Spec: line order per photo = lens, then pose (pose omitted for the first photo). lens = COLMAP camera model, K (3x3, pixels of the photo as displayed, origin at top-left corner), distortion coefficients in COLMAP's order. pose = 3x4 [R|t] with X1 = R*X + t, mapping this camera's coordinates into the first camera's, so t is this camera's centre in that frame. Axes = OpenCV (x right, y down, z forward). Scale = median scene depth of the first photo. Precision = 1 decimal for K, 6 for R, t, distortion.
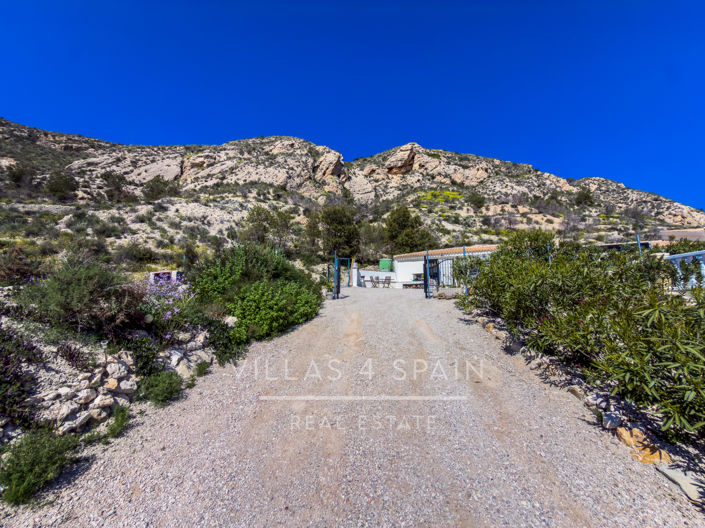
lens RADIAL K [[280.5, 0, 350.1], [0, 280.5, 263.1], [0, 0, 1]] dist [0.000346, 0.000232]
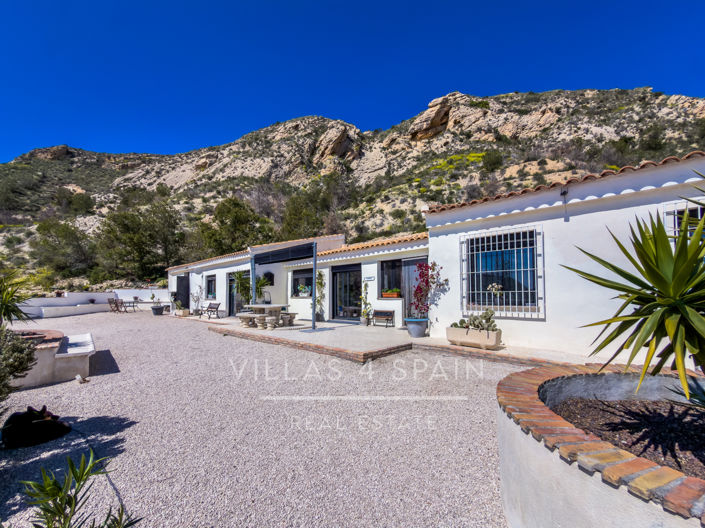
lens RADIAL K [[292.1, 0, 354.1], [0, 292.1, 288.0], [0, 0, 1]] dist [0.001025, 0.000075]
pose [[0.953075, -0.024437, -0.301746, 0.260584], [0.063898, 0.990519, 0.121609, -0.010418], [0.295913, -0.135184, 0.945601, 0.104915]]
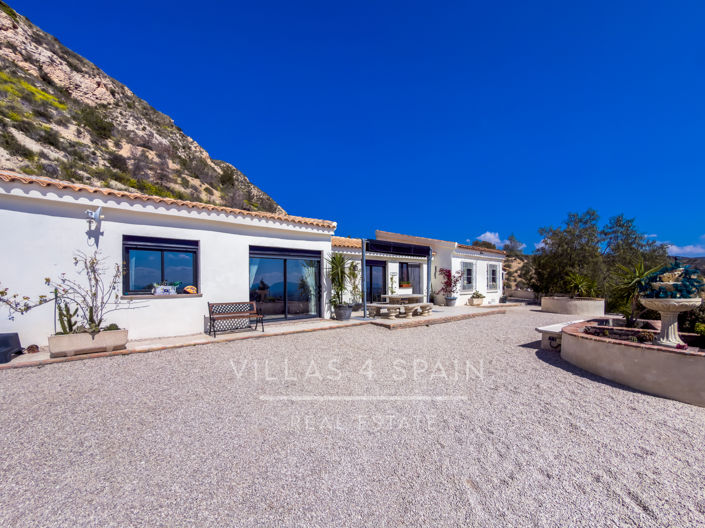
lens RADIAL K [[301.4, 0, 347.8], [0, 301.4, 283.0], [0, 0, 1]] dist [0.001030, 0.000266]
pose [[0.405359, -0.007875, 0.914124, 0.065735], [-0.128923, 0.989476, 0.065694, -0.001547], [-0.905021, -0.144481, 0.400078, 0.177041]]
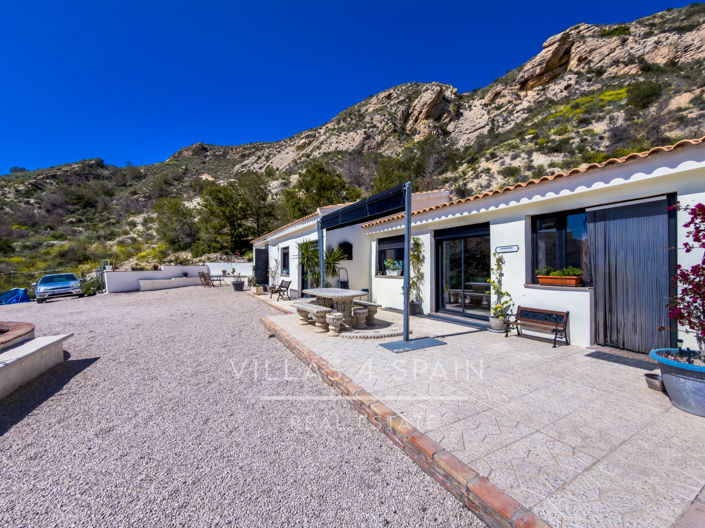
lens RADIAL K [[288.7, 0, 364.3], [0, 288.7, 262.0], [0, 0, 1]] dist [0.000952, 0.000152]
pose [[0.831370, -0.019644, -0.555372, 0.239763], [0.092612, 0.990297, 0.103608, -0.006020], [0.547948, -0.137571, 0.825122, 0.148500]]
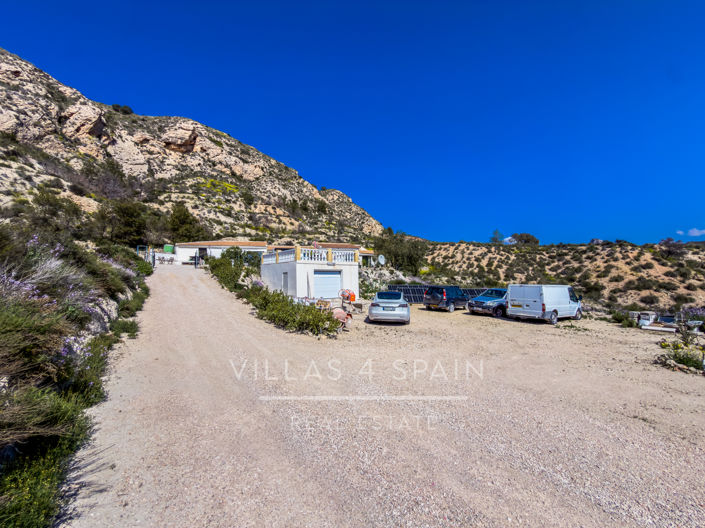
lens RADIAL K [[283.4, 0, 352.5], [0, 283.4, 264.0], [0, 0, 1]] dist [0.000989, 0.000147]
pose [[0.733824, 0.025493, 0.678862, -0.052586], [-0.078132, 0.995832, 0.047061, -0.018087], [-0.674832, -0.087575, 0.732756, -0.226747]]
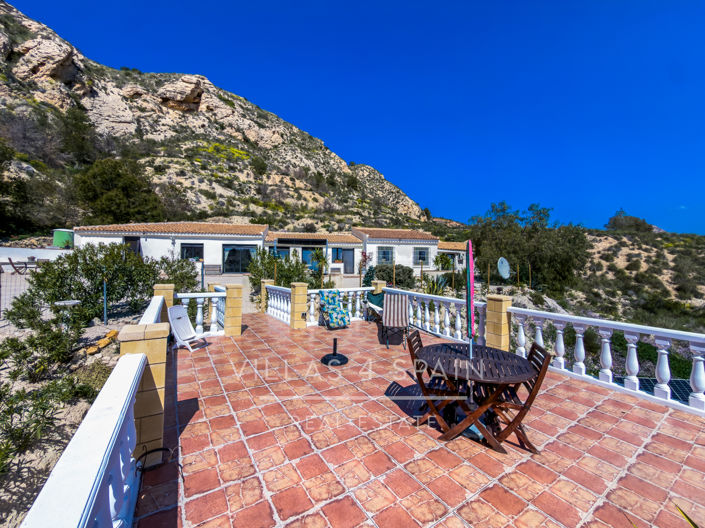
lens RADIAL K [[285.2, 0, 352.5], [0, 285.2, 264.0], [0, 0, 1]] dist [-0.000341, 0.000318]
pose [[0.788378, 0.002746, 0.615185, 0.078302], [-0.092855, 0.989065, 0.114581, -0.024107], [-0.608143, -0.147456, 0.780012, -0.011751]]
